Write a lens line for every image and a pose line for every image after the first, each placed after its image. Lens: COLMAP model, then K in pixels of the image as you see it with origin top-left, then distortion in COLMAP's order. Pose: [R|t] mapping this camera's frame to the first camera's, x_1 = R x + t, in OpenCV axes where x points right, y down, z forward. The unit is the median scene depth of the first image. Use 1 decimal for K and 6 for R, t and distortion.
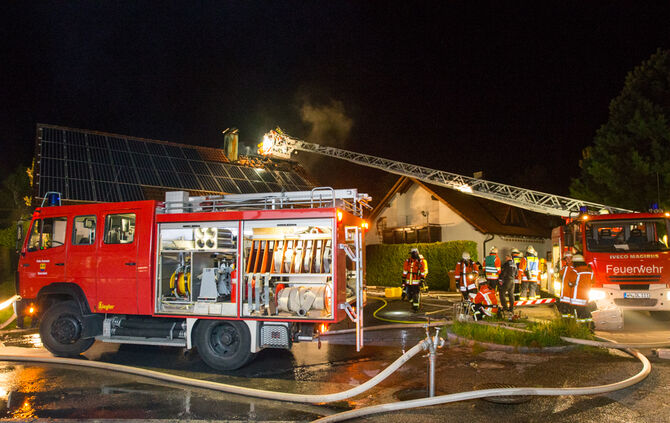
lens RADIAL K [[456.4, 0, 334.3], [0, 456.4, 221.9], [0, 0, 1]] dist [-0.108457, 0.082706]
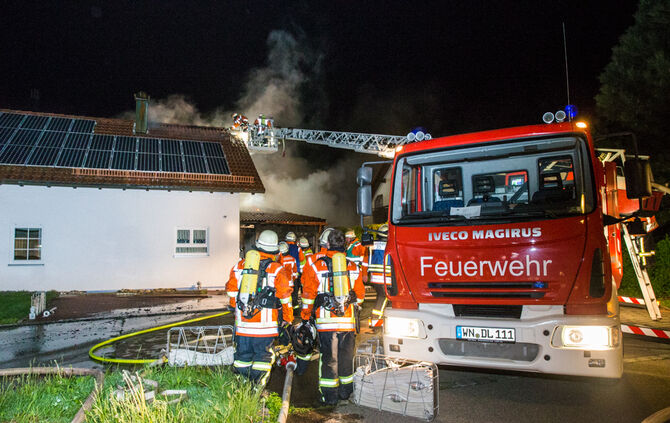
lens RADIAL K [[456.4, 0, 334.3], [0, 456.4, 221.9], [0, 0, 1]] dist [-0.108457, 0.082706]
pose [[0.979326, -0.027638, -0.200392, 0.617040], [0.033011, 0.999178, 0.023515, 0.052135], [0.199578, -0.029644, 0.979434, 0.567170]]
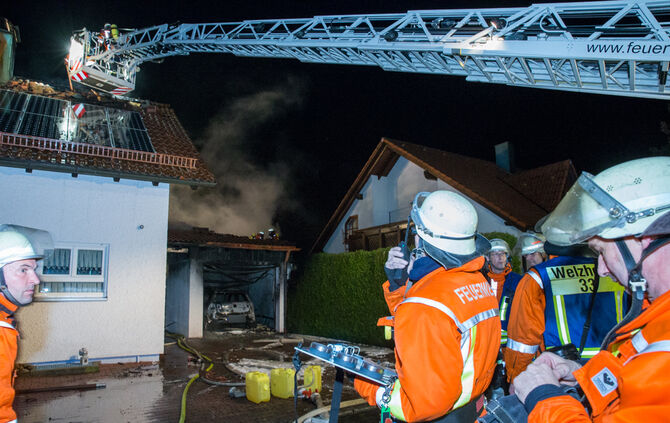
lens RADIAL K [[456.4, 0, 334.3], [0, 456.4, 221.9], [0, 0, 1]] dist [-0.108457, 0.082706]
pose [[0.999243, -0.018238, -0.034375, 0.332466], [0.016429, 0.998502, -0.052181, 0.099981], [0.035275, 0.051577, 0.998046, 1.184279]]
